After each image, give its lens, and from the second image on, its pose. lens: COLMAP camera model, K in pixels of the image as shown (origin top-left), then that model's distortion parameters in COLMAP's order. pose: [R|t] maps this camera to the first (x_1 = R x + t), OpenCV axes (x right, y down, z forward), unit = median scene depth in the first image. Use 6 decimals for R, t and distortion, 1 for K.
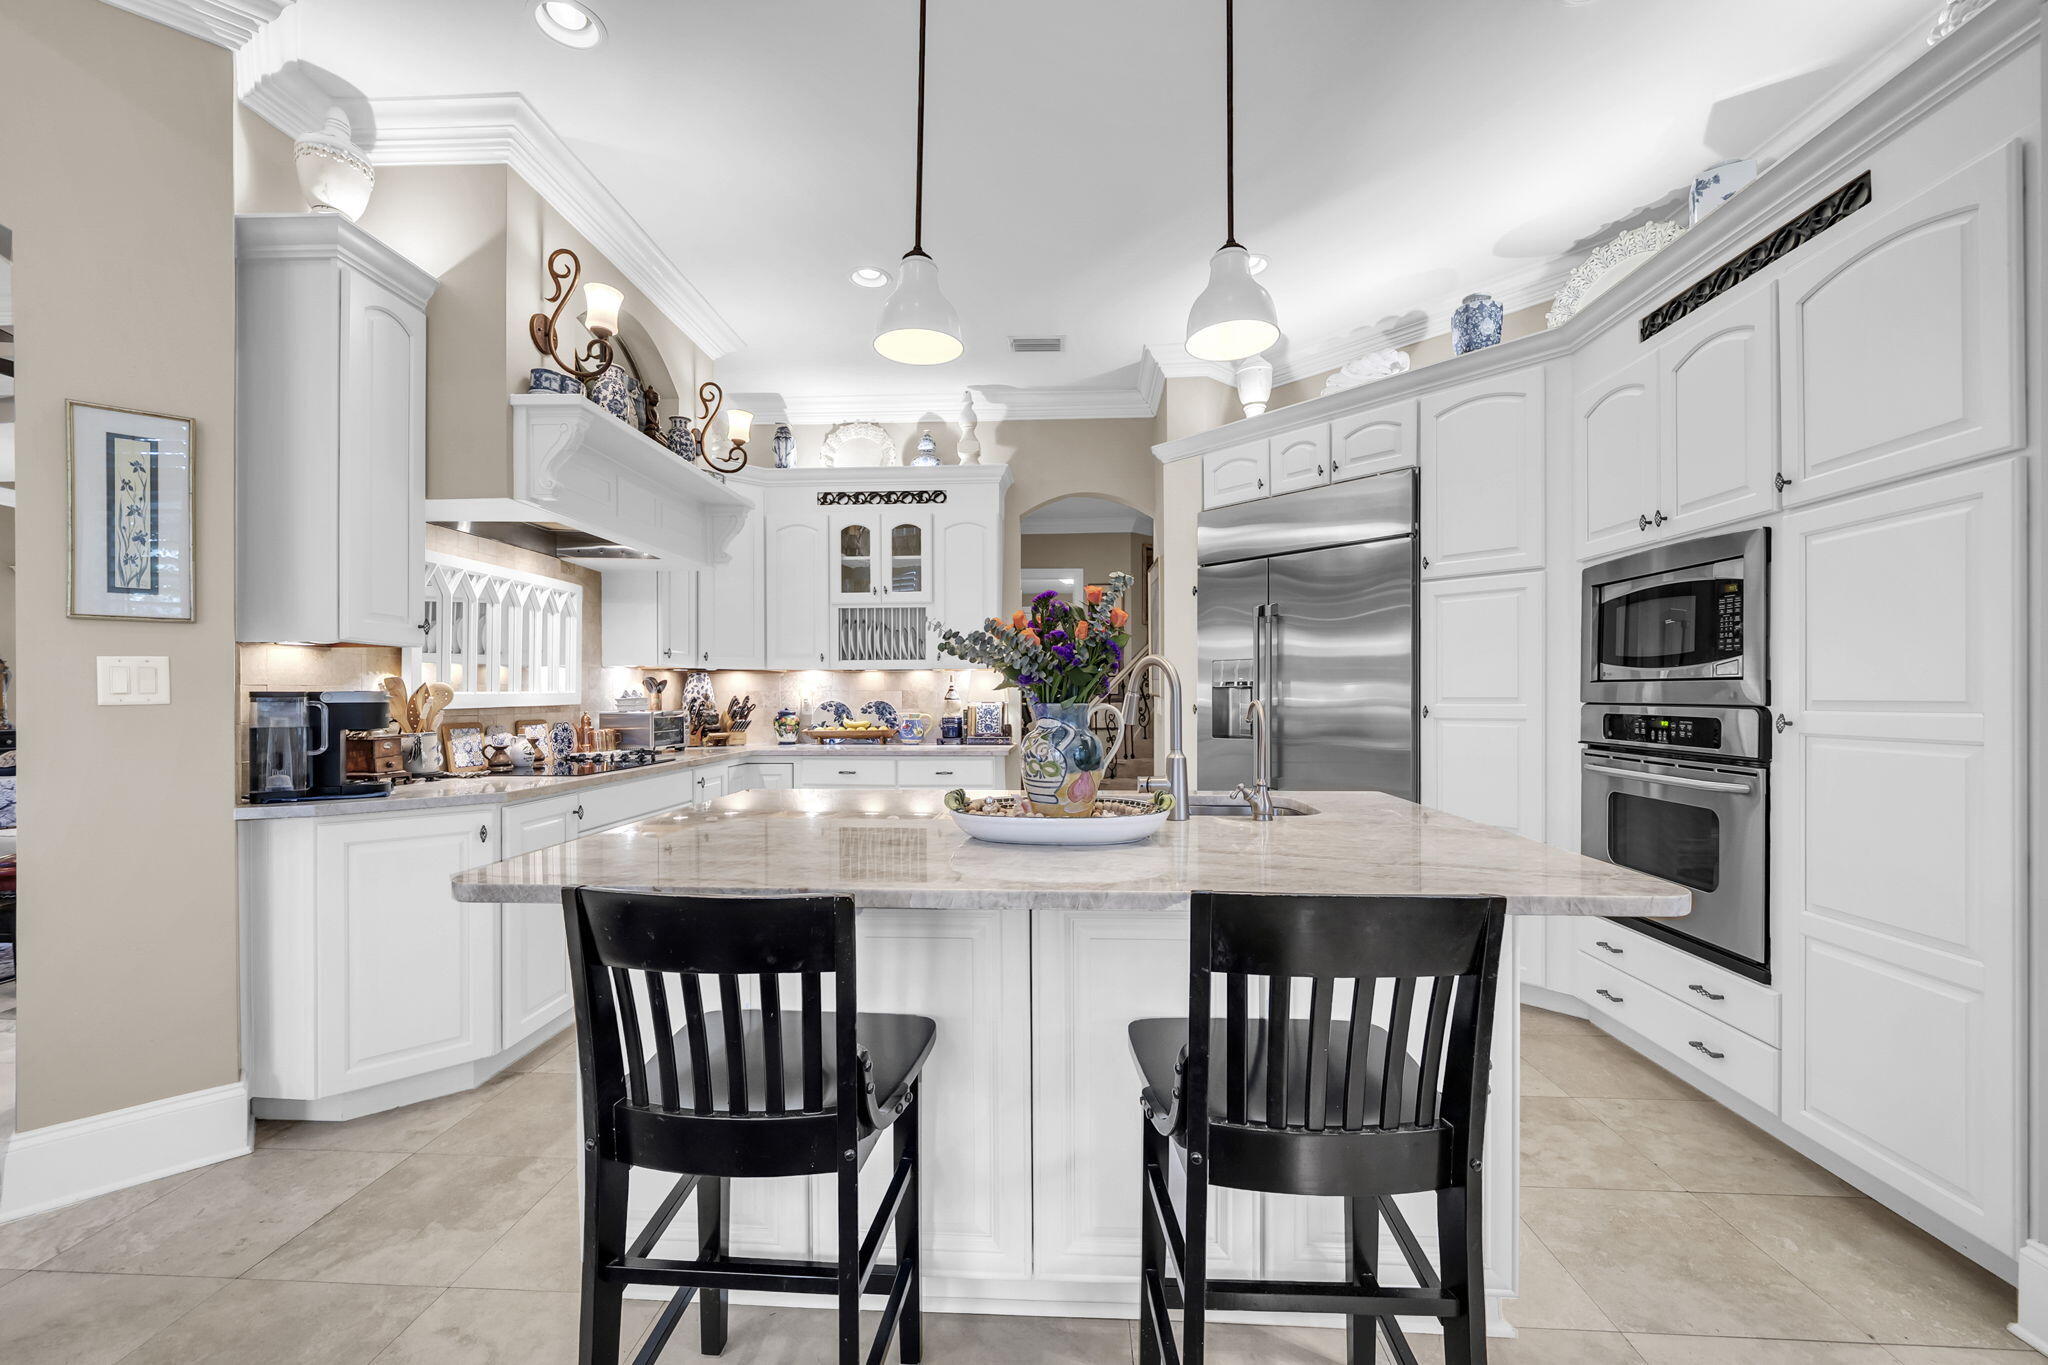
lens RADIAL K [[816.1, 0, 1019.3], [0, 816.1, 696.7], [0, 0, 1]] dist [-0.003347, 0.000570]
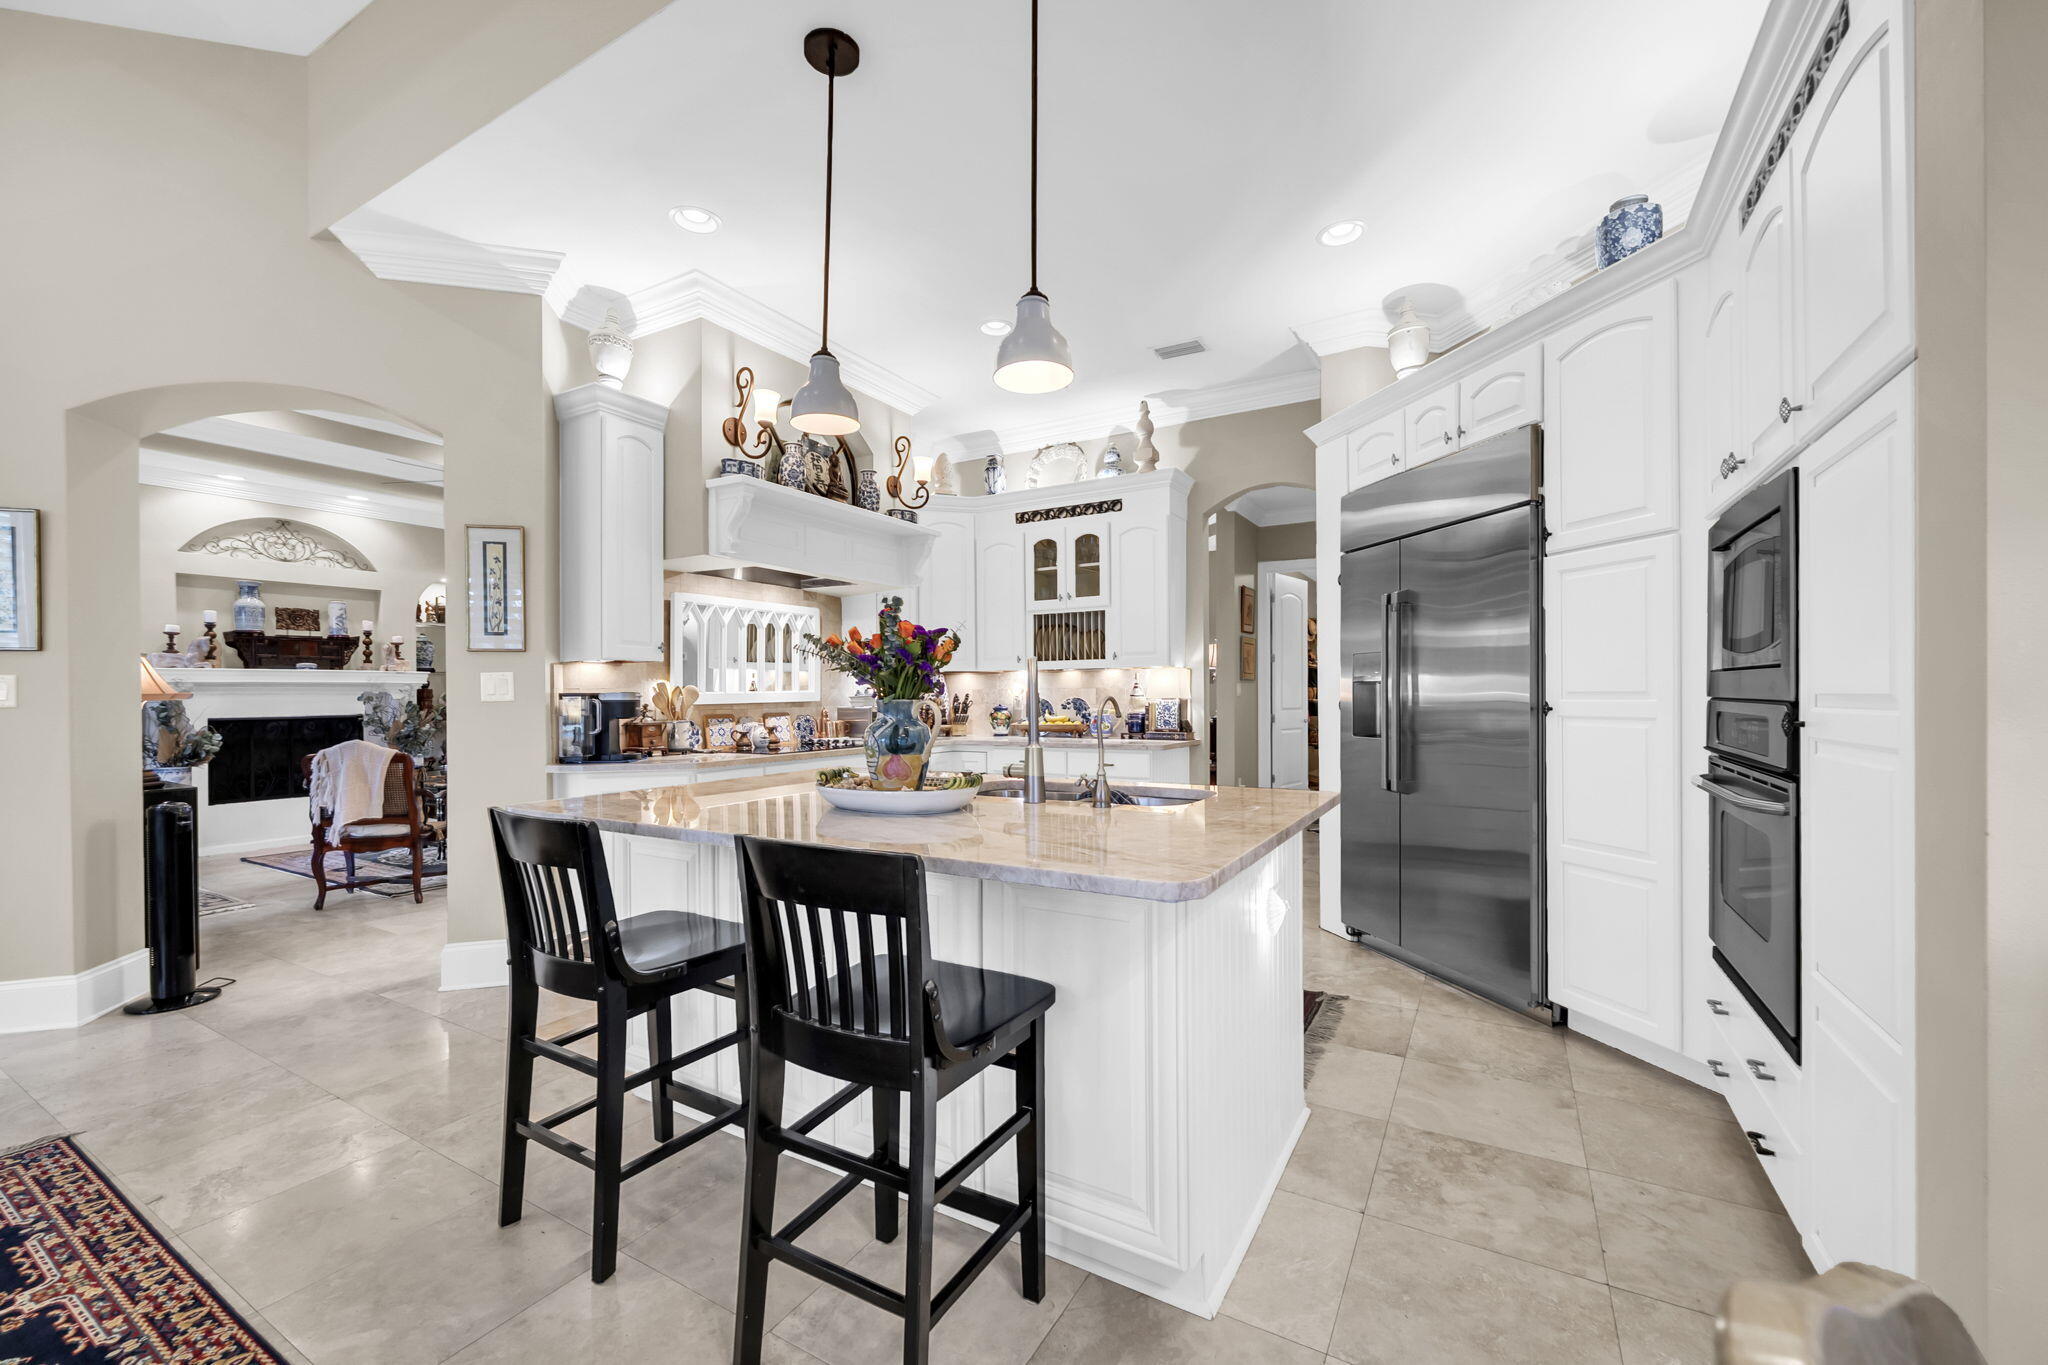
lens RADIAL K [[816.1, 0, 1023.6], [0, 816.1, 695.7], [0, 0, 1]] dist [-0.003347, 0.000570]
pose [[0.891385, -0.003800, -0.453231, 0.352728], [0.005255, 0.999984, 0.001951, 0.000297], [0.453216, -0.004121, 0.891391, -0.005694]]
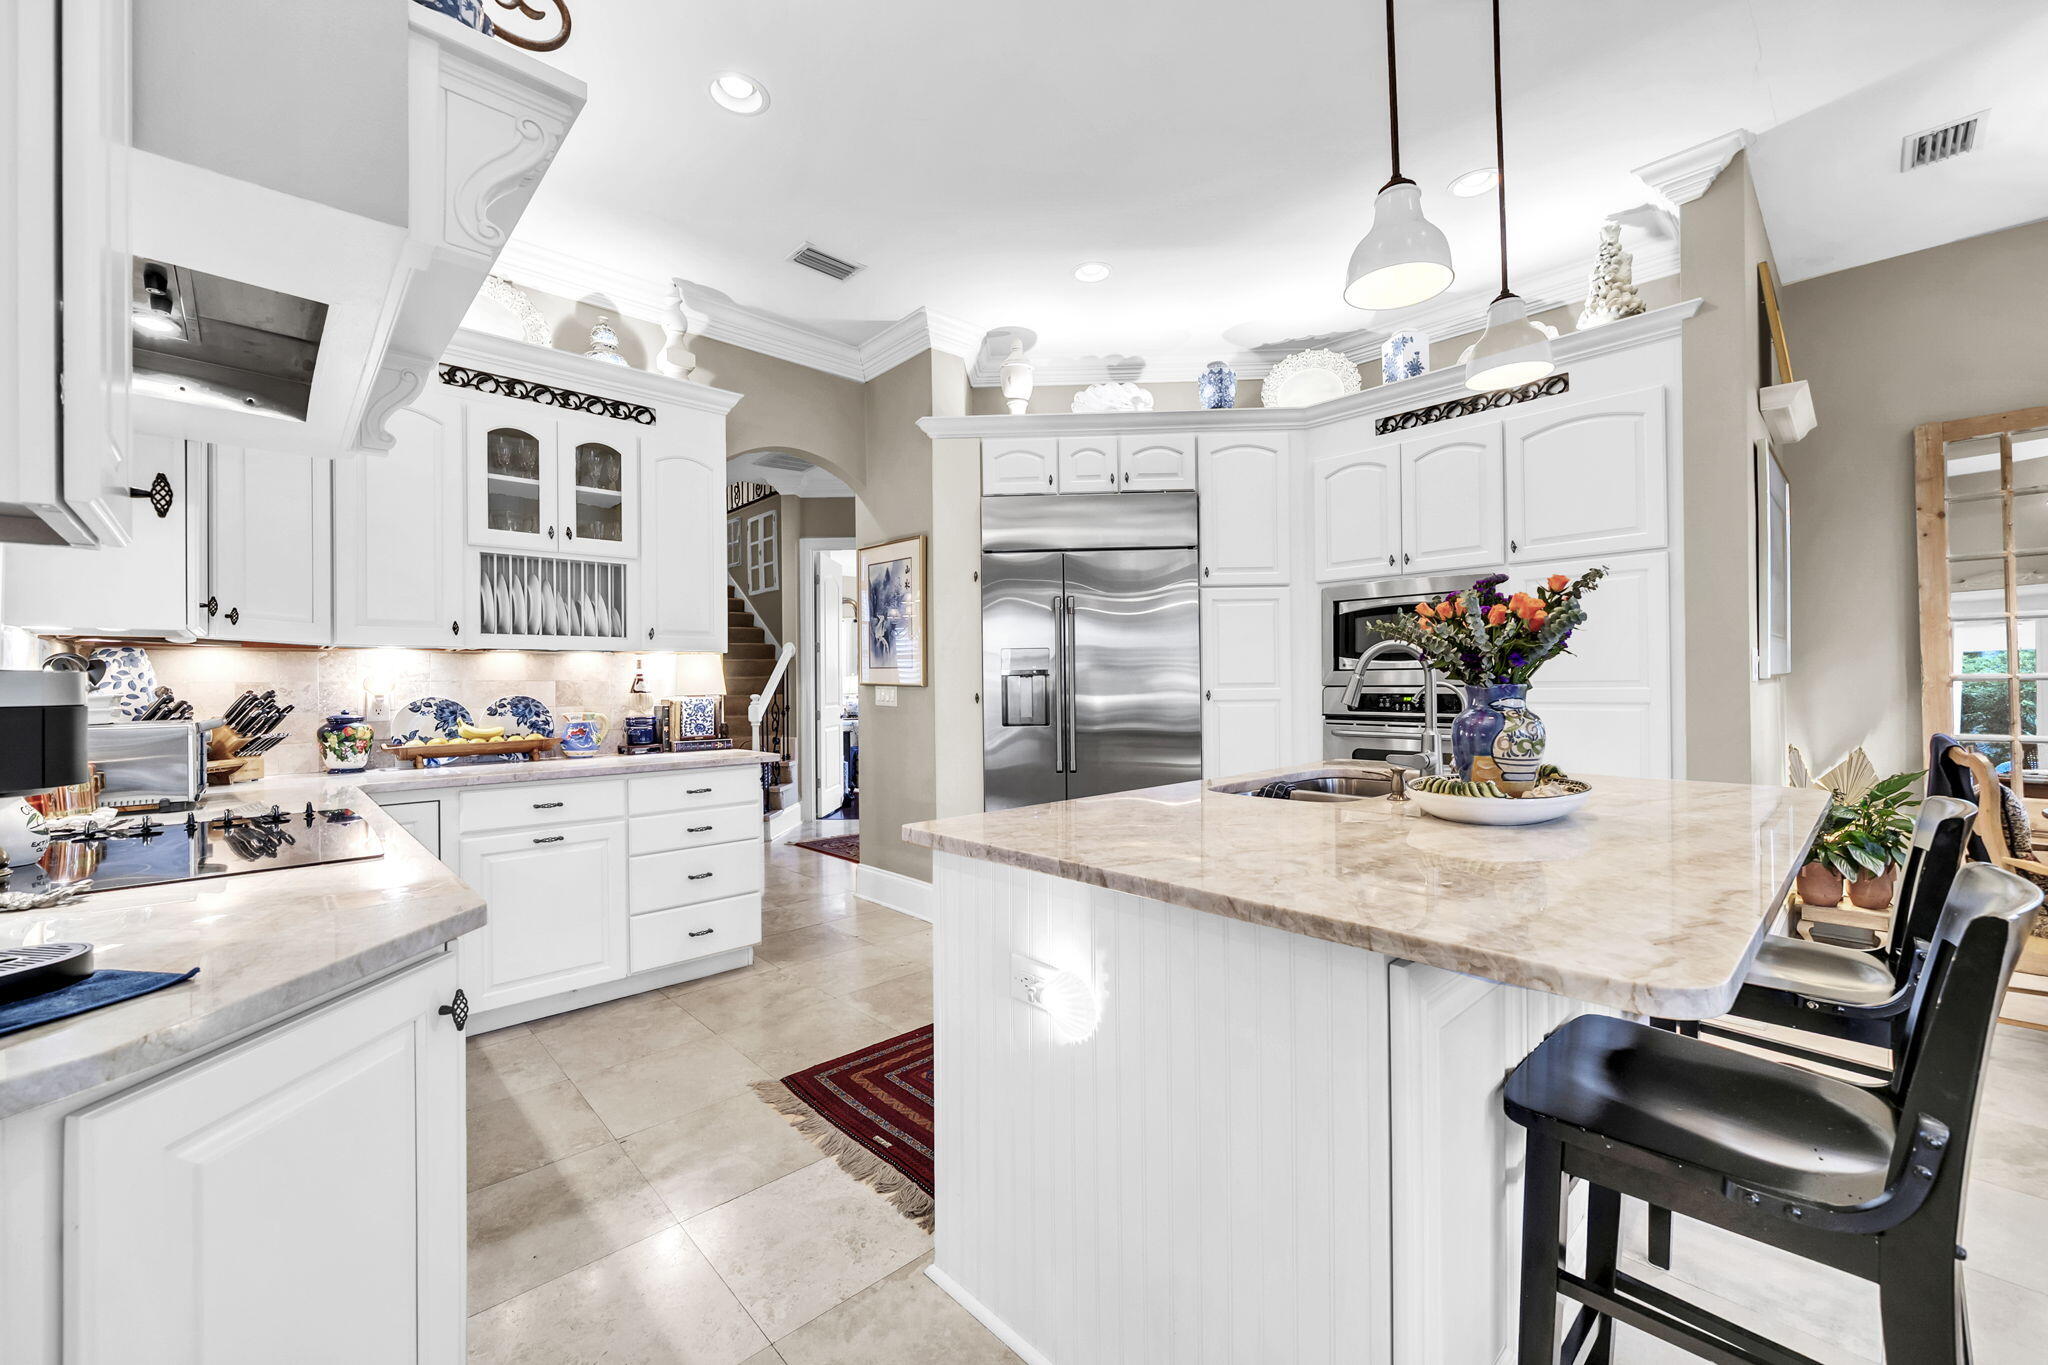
lens RADIAL K [[816.1, 0, 1028.3], [0, 816.1, 679.9], [0, 0, 1]] dist [-0.003347, 0.000570]
pose [[0.688972, -0.001565, 0.724786, -0.500054], [0.010697, 0.999911, -0.008009, 0.002310], [-0.724709, 0.013271, 0.688927, 0.321016]]
